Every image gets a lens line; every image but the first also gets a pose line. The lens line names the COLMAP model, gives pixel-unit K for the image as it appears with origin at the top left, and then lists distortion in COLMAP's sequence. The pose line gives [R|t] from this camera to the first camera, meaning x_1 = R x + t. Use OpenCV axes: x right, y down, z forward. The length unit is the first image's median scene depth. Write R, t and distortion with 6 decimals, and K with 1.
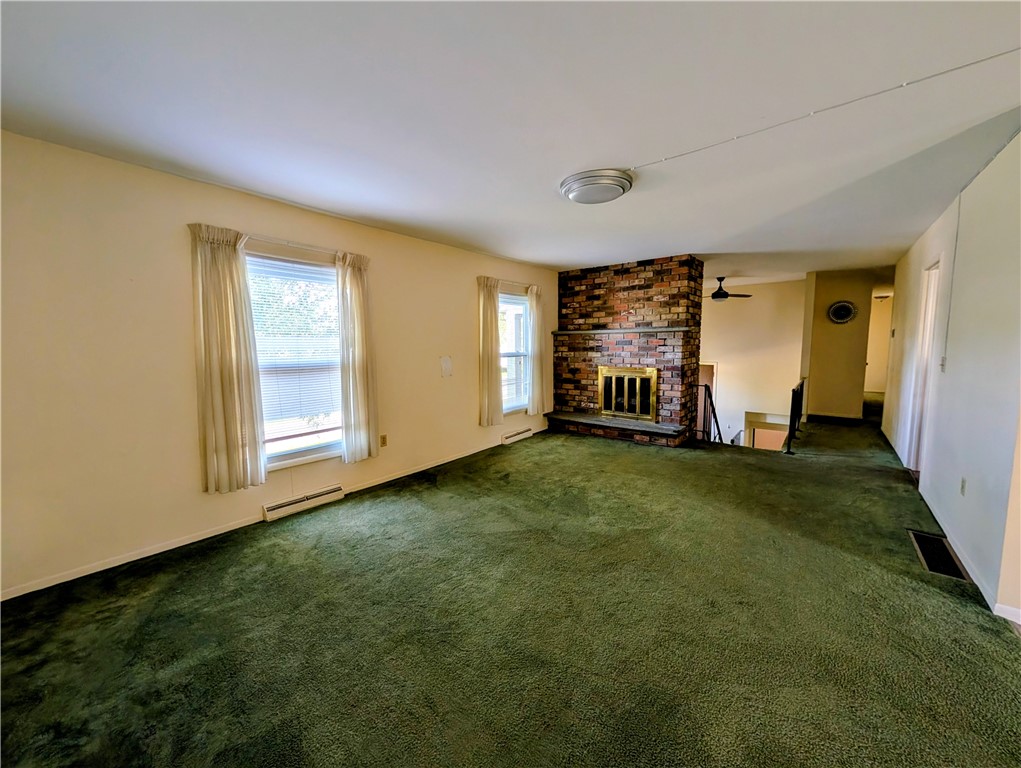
lens RADIAL K [[392.4, 0, 510.5], [0, 392.4, 384.0], [0, 0, 1]] dist [-0.000110, 0.000092]
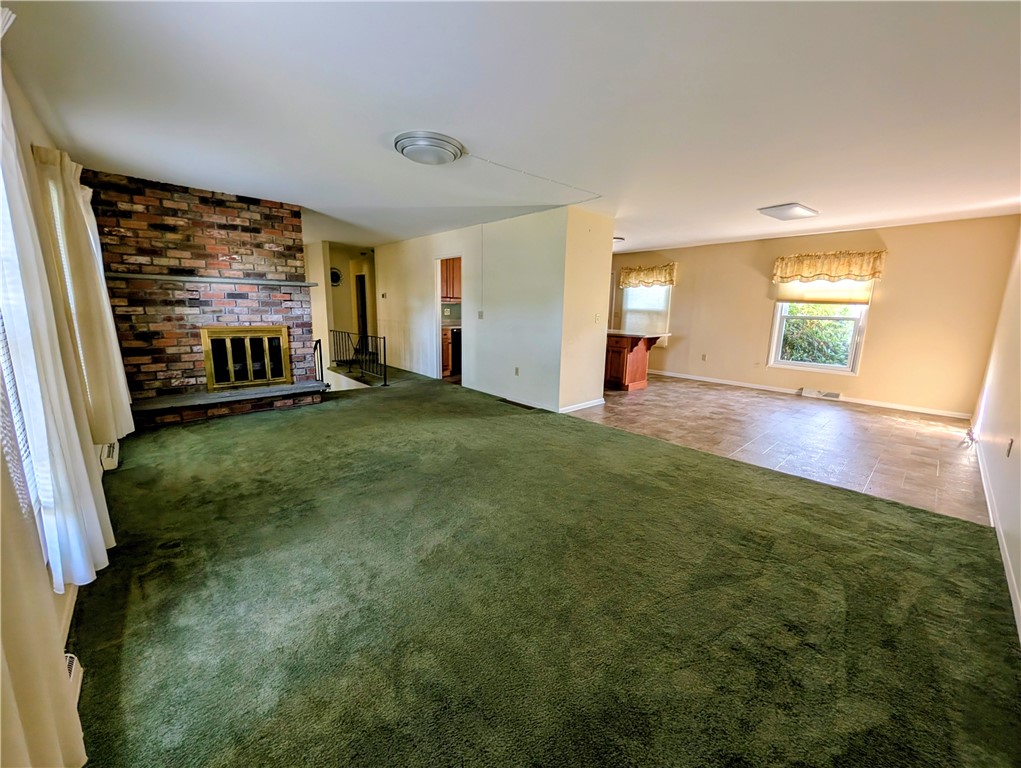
lens RADIAL K [[392.4, 0, 510.5], [0, 392.4, 384.0], [0, 0, 1]] dist [-0.000110, 0.000092]
pose [[0.153231, -0.183446, 0.971014, -0.449787], [0.075549, 0.981917, 0.173584, -0.024075], [-0.985298, 0.046761, 0.164320, 0.315697]]
